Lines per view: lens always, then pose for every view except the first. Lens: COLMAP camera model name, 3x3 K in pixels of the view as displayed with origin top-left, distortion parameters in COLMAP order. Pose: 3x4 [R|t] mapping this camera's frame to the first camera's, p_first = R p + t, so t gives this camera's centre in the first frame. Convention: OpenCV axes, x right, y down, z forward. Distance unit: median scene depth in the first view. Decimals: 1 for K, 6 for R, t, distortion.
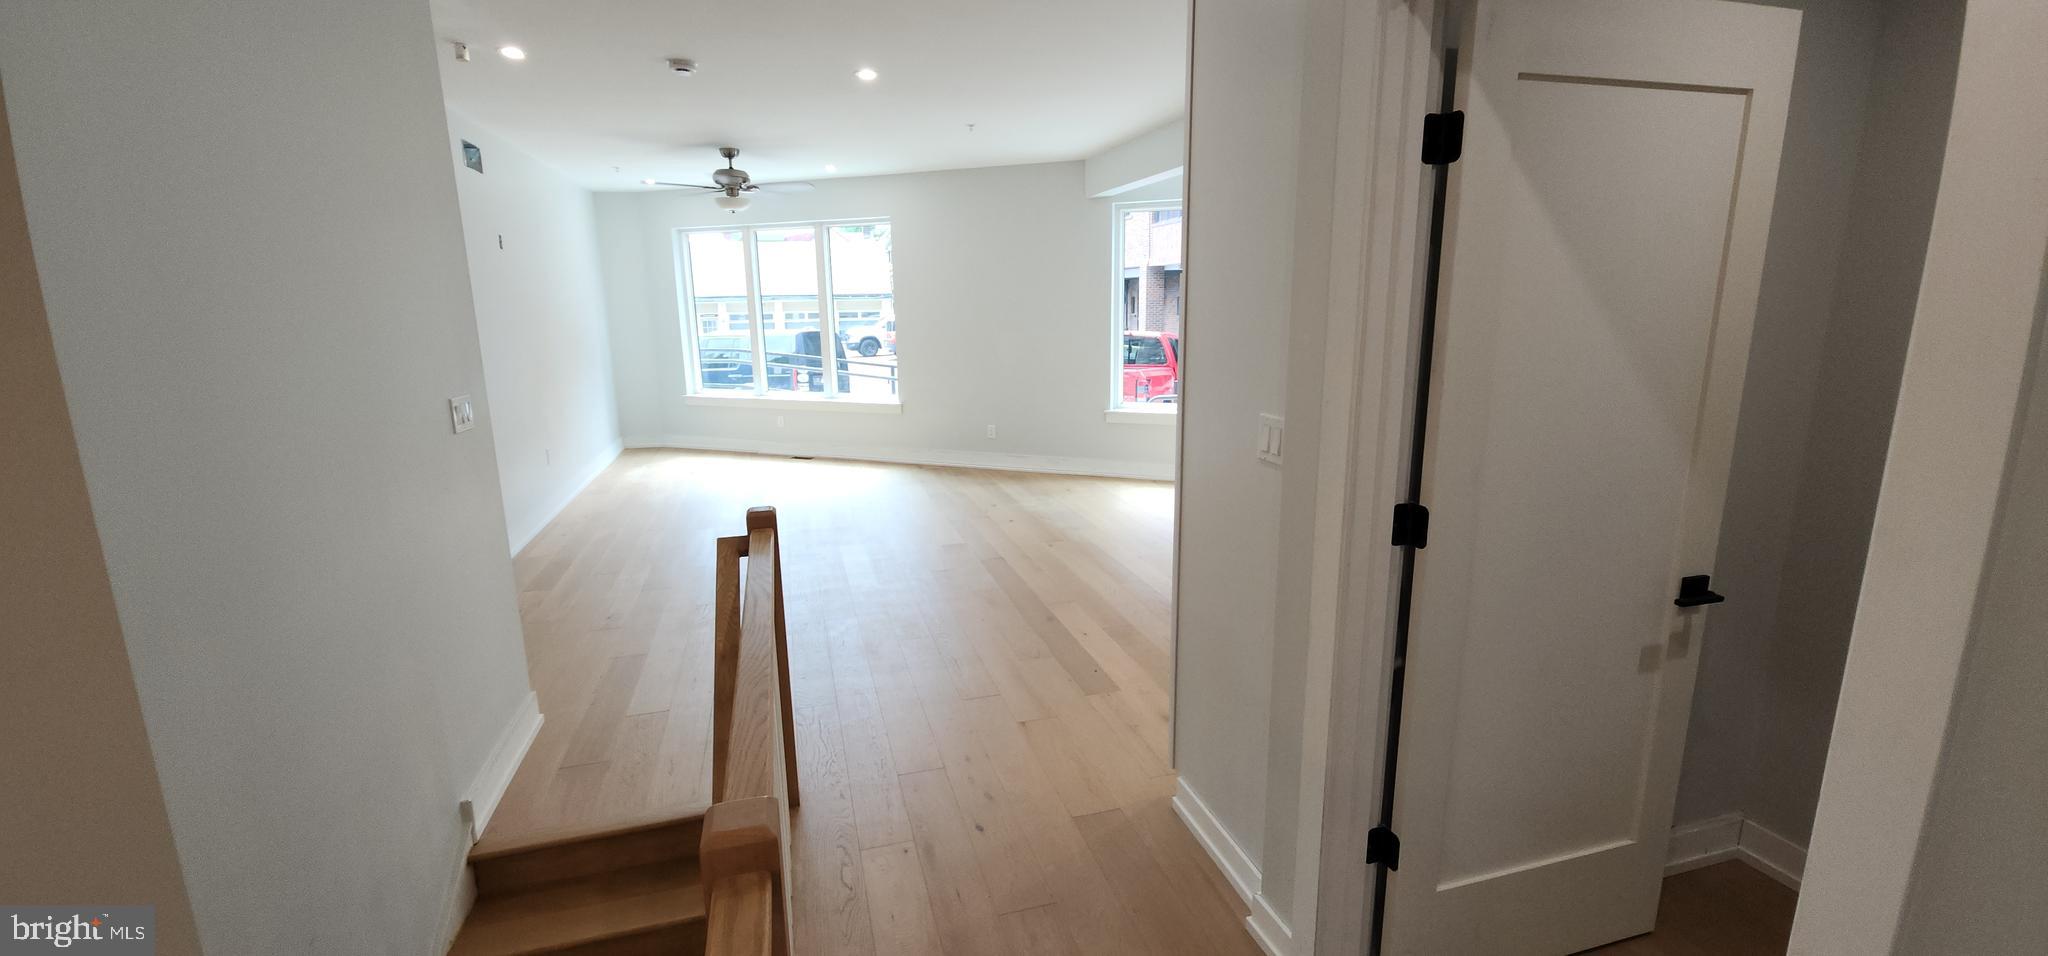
lens RADIAL K [[835.8, 0, 1020.2], [0, 835.8, 477.5], [0, 0, 1]] dist [0.004818, -0.005132]
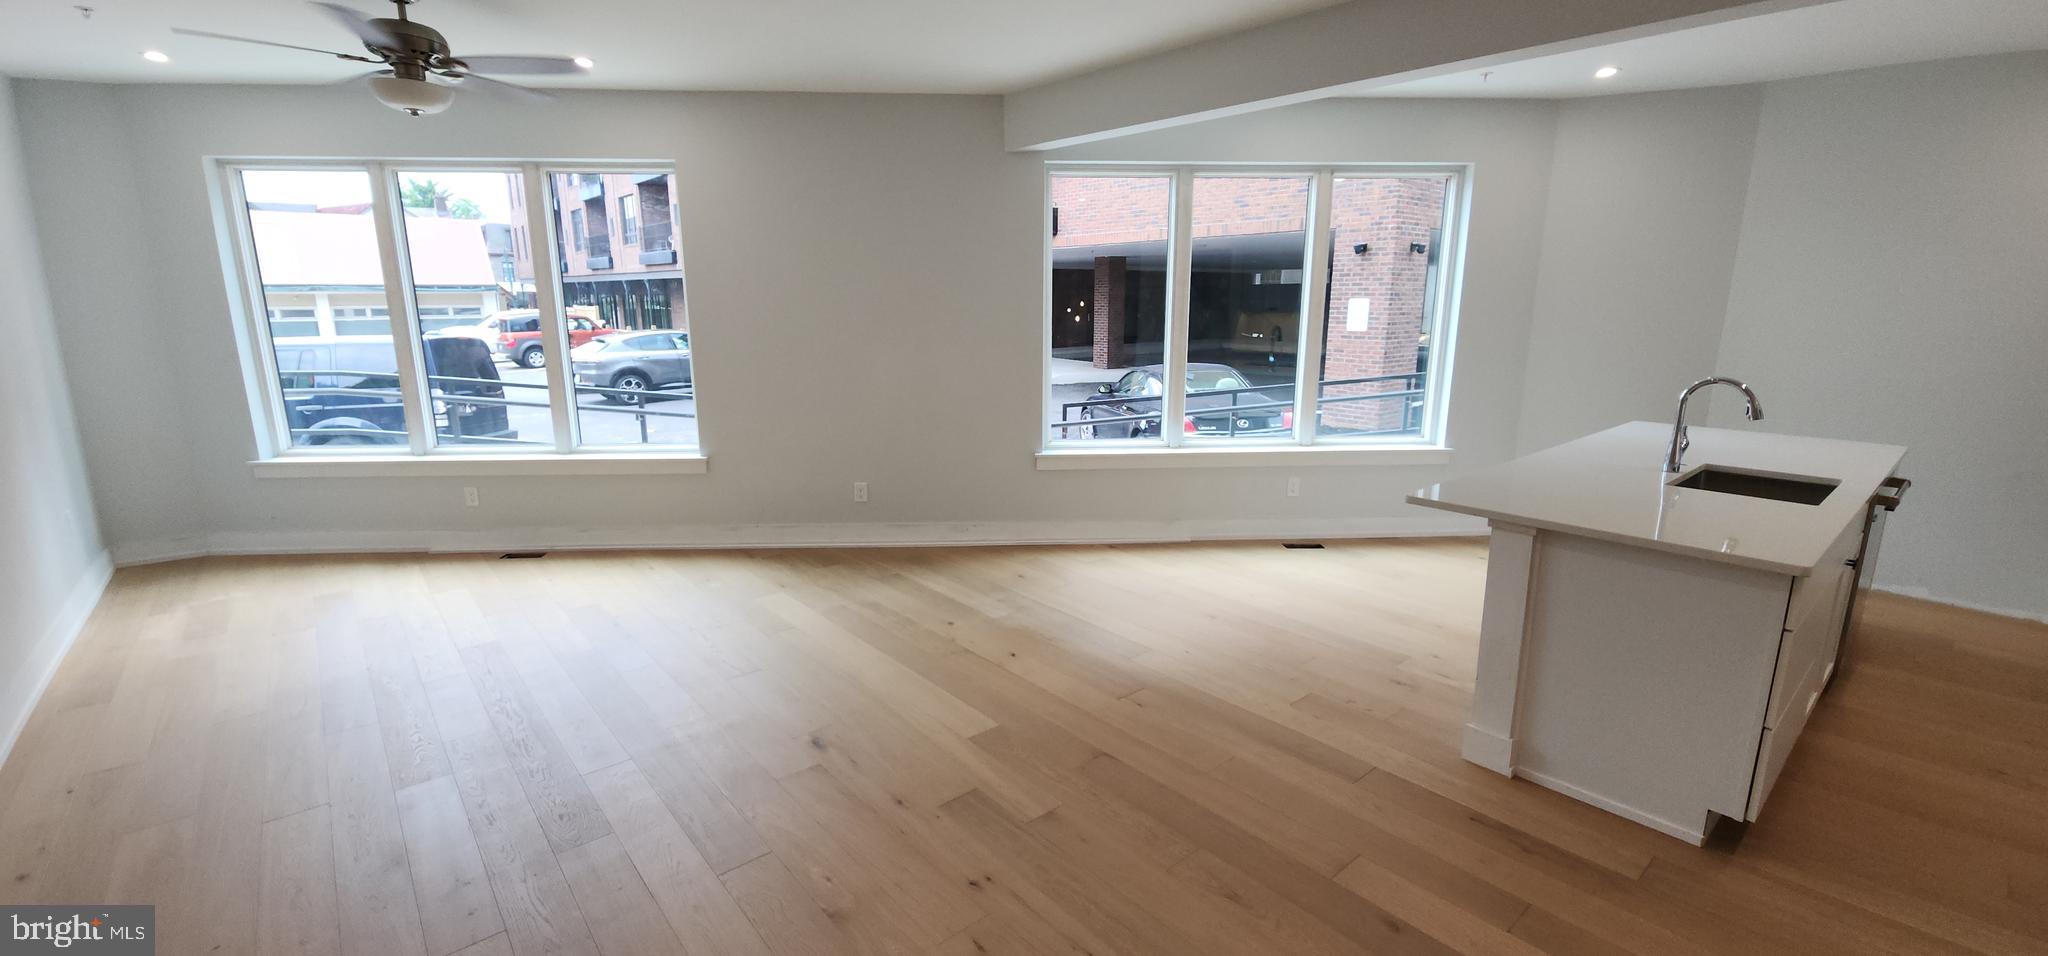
lens RADIAL K [[835.8, 0, 1021.6], [0, 835.8, 478.4], [0, 0, 1]] dist [0.004818, -0.005132]
pose [[0.910204, -0.076212, 0.407089, -0.197655], [0.074709, 0.997012, 0.019611, -0.072112], [-0.407367, 0.012563, 0.913178, 0.343659]]
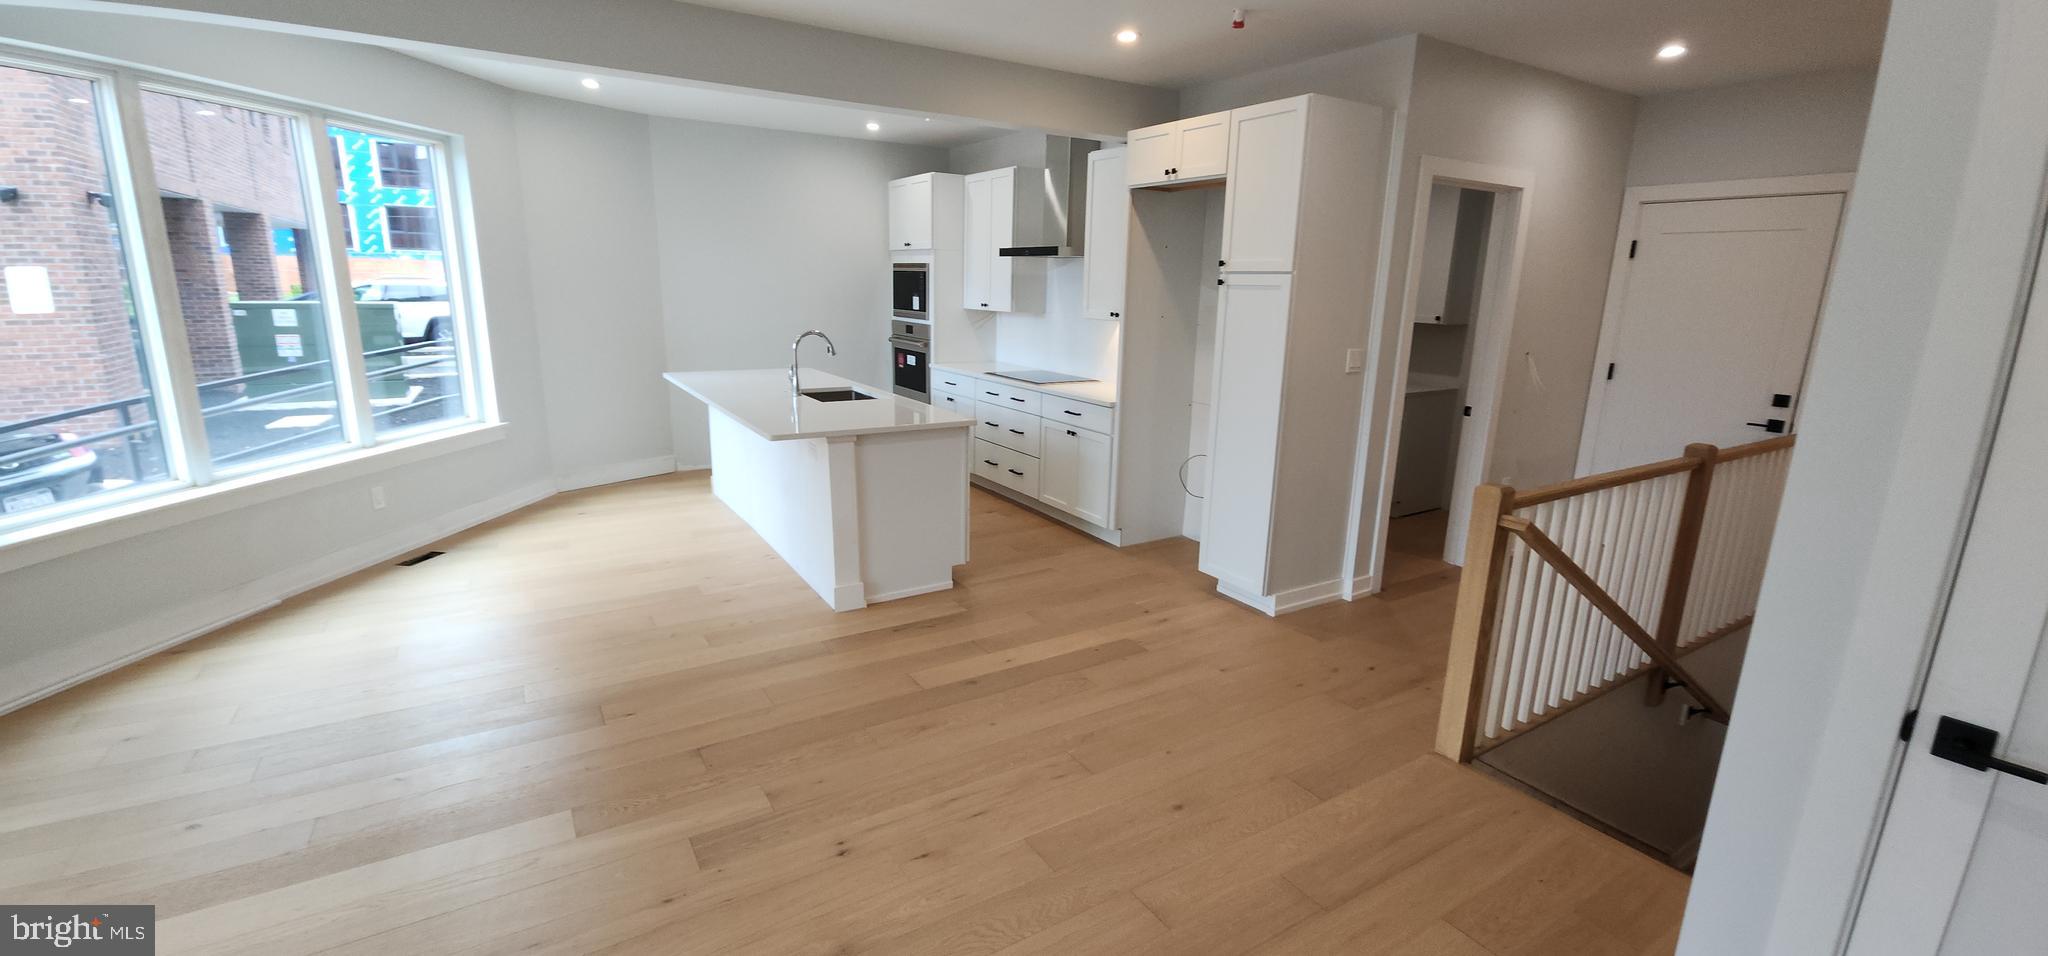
lens RADIAL K [[835.8, 0, 1019.2], [0, 835.8, 476.2], [0, 0, 1]] dist [0.004818, -0.005132]
pose [[-0.278789, -0.210071, 0.937095, -0.380737], [0.181816, 0.946590, 0.266290, -0.124195], [-0.942985, 0.244617, -0.225704, 0.602633]]
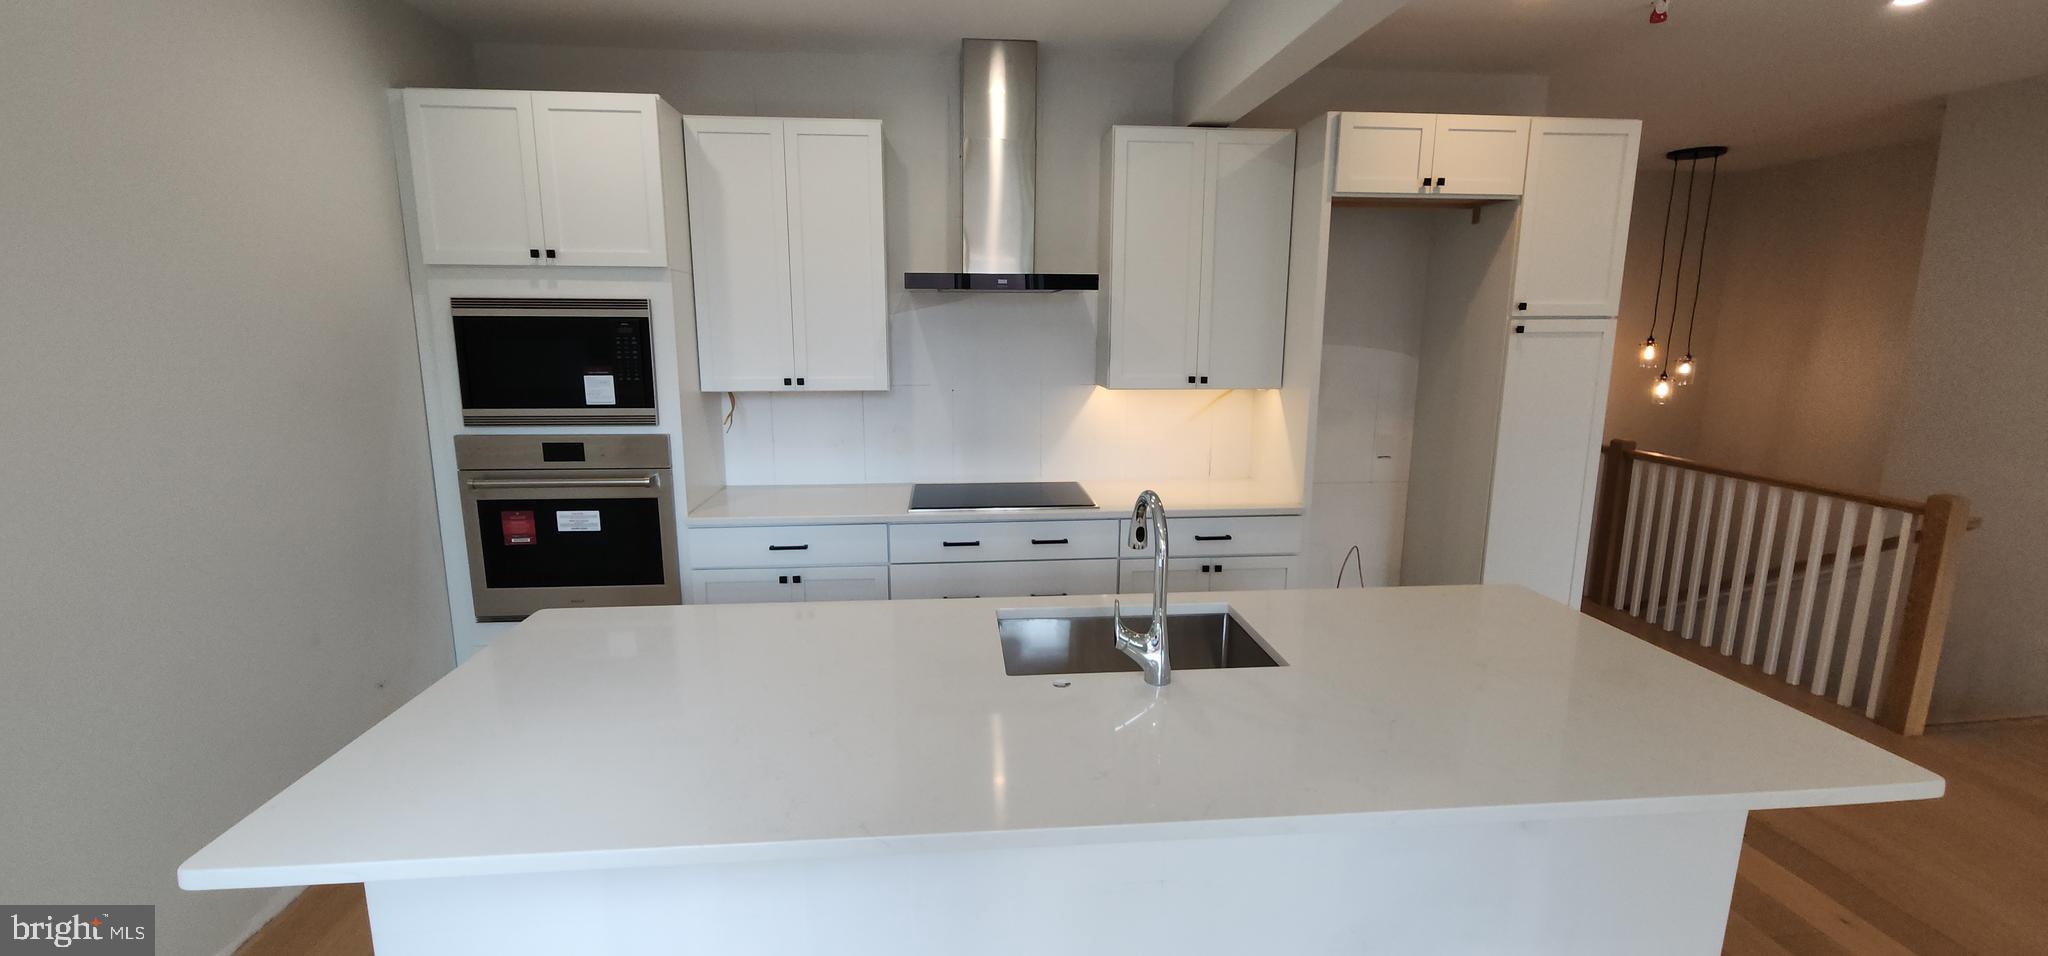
lens RADIAL K [[835.8, 0, 1022.8], [0, 835.8, 475.2], [0, 0, 1]] dist [0.004818, -0.005132]
pose [[-0.982368, -0.019969, 0.185886, 0.282056], [0.051960, 0.925944, 0.374069, -0.180760], [-0.179590, 0.377133, -0.908581, 0.795284]]
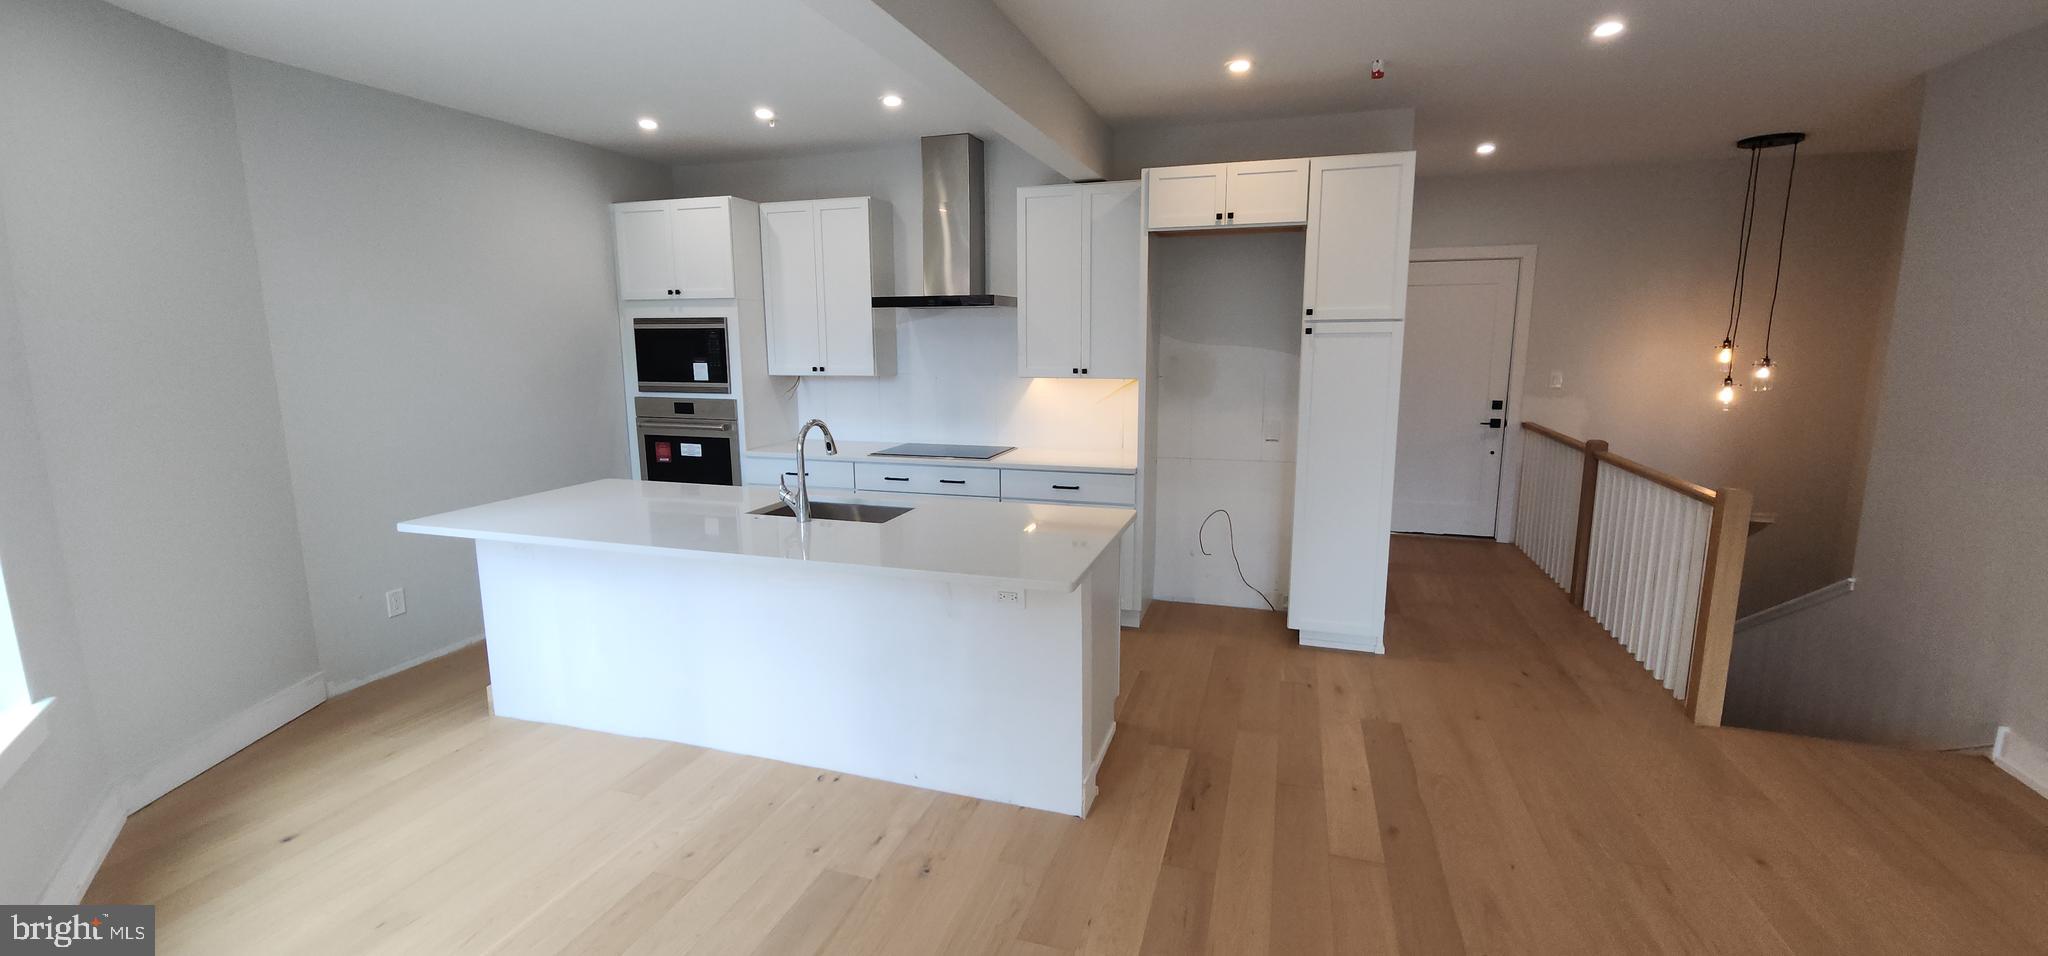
lens RADIAL K [[835.8, 0, 1021.2], [0, 835.8, 479.4], [0, 0, 1]] dist [0.004818, -0.005132]
pose [[-0.830984, -0.074606, 0.551270, -0.033742], [0.134358, 0.934712, 0.329030, -0.185306], [-0.539827, 0.347486, -0.766708, 0.859681]]
